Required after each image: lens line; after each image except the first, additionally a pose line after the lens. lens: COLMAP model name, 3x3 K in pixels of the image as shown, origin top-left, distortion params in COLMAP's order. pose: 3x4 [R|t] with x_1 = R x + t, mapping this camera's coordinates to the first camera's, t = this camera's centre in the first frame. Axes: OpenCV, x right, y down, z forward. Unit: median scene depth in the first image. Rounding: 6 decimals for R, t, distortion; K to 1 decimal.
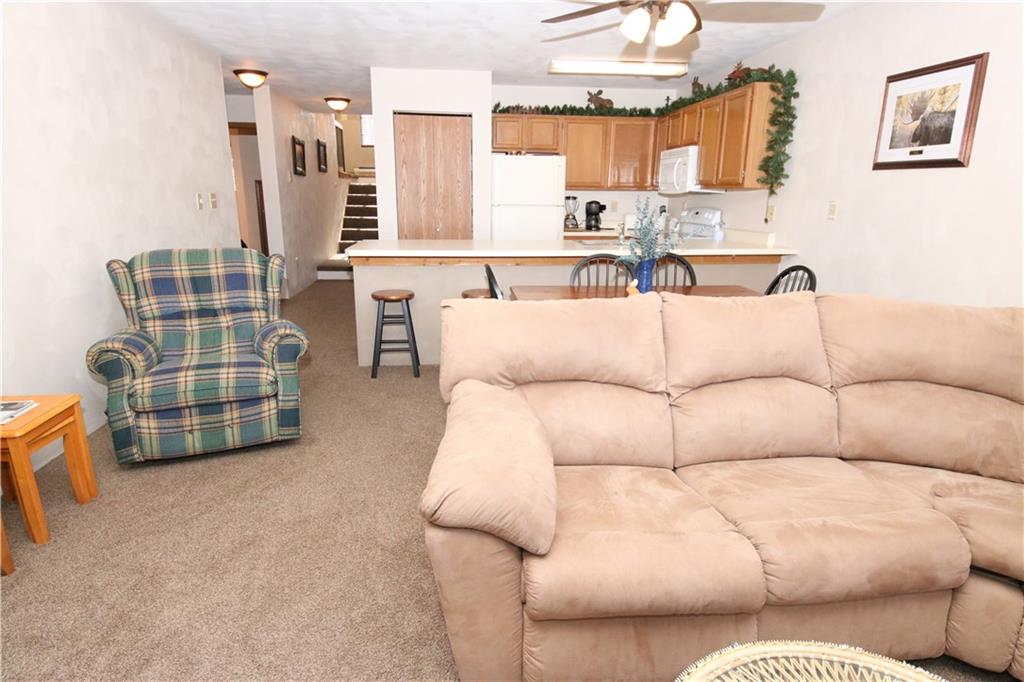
lens RADIAL K [[593.9, 0, 512.0], [0, 593.9, 341.0], [0, 0, 1]] dist [0.022938, -0.002669]
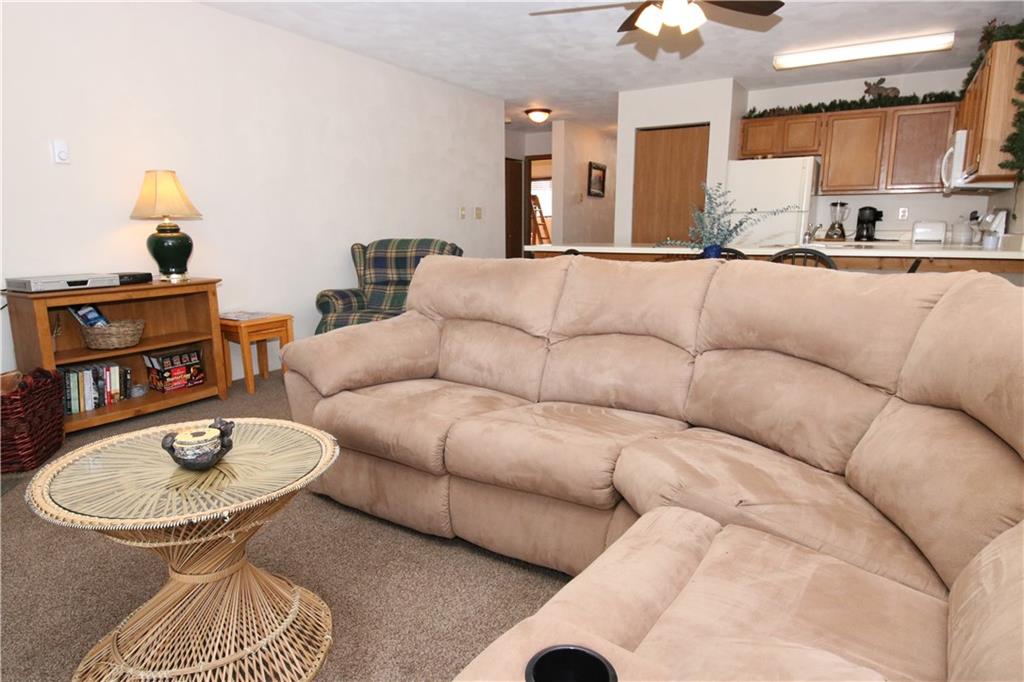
lens RADIAL K [[613.6, 0, 510.4], [0, 613.6, 344.7], [0, 0, 1]] dist [0.046069, -0.046416]
pose [[0.789647, 0.103515, -0.604766, 0.408823], [-0.136696, 0.990573, -0.008933, 0.052796], [0.598140, 0.089723, 0.796353, 0.007933]]
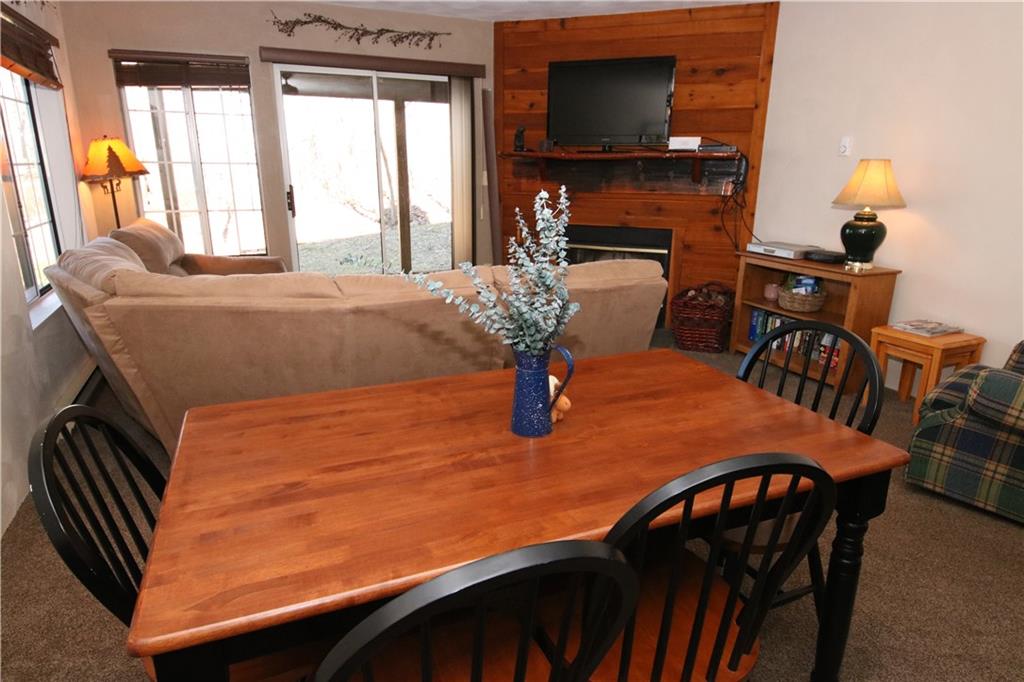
lens RADIAL K [[613.6, 0, 510.4], [0, 613.6, 344.7], [0, 0, 1]] dist [0.046069, -0.046416]
pose [[-0.958036, 0.062439, -0.279764, 0.255901], [-0.087741, 0.865264, 0.493579, -0.239769], [0.272888, 0.497414, -0.823475, 0.934962]]
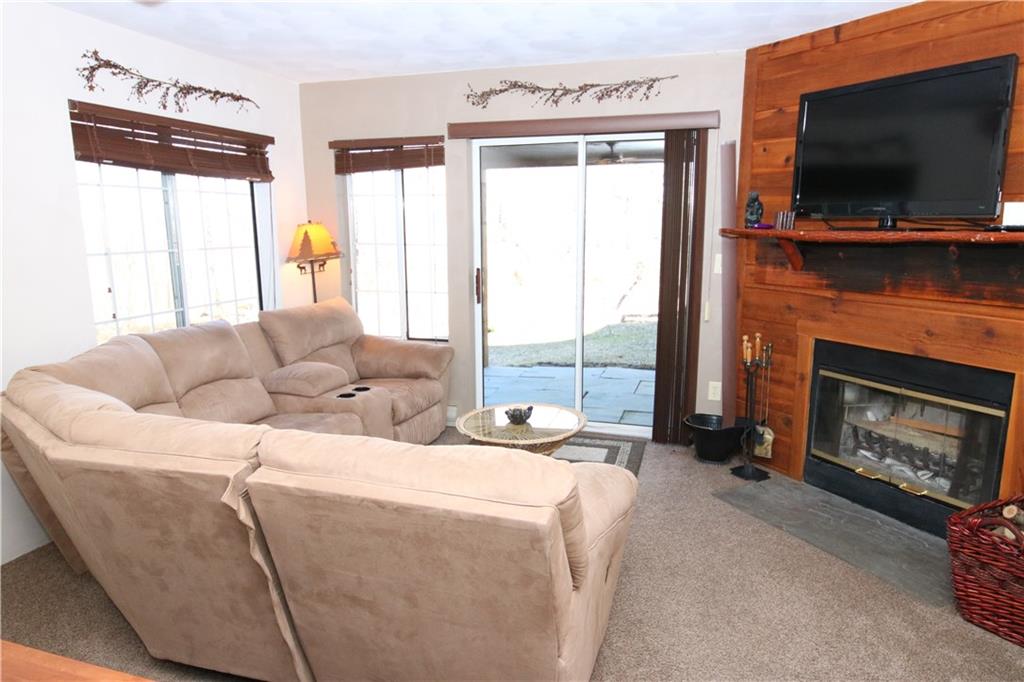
lens RADIAL K [[660.2, 0, 513.8], [0, 660.2, 342.7], [0, 0, 1]] dist [0.043198, -0.042354]
pose [[-0.913370, -0.080837, 0.399025, -0.138457], [0.091957, 0.913802, 0.395613, -0.213446], [-0.396610, 0.398034, -0.827206, 0.699020]]
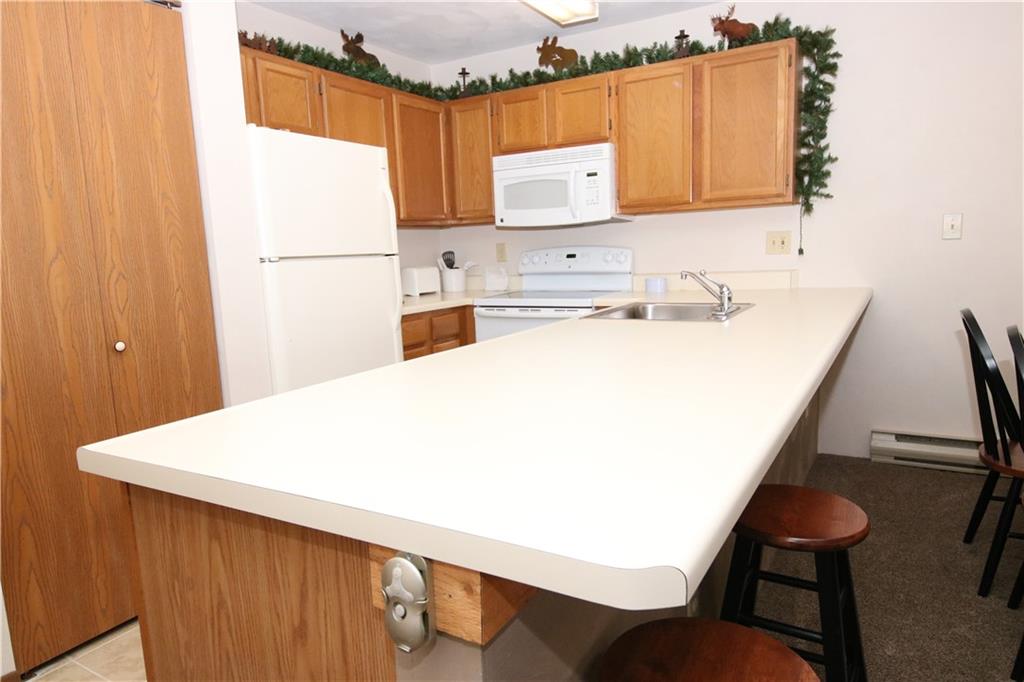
lens RADIAL K [[660.2, 0, 513.8], [0, 660.2, 342.7], [0, 0, 1]] dist [0.043198, -0.042354]
pose [[0.605069, -0.149602, 0.781992, -0.346756], [0.236124, 0.971718, 0.003196, -0.179694], [-0.760353, 0.182713, 0.623281, 0.796061]]
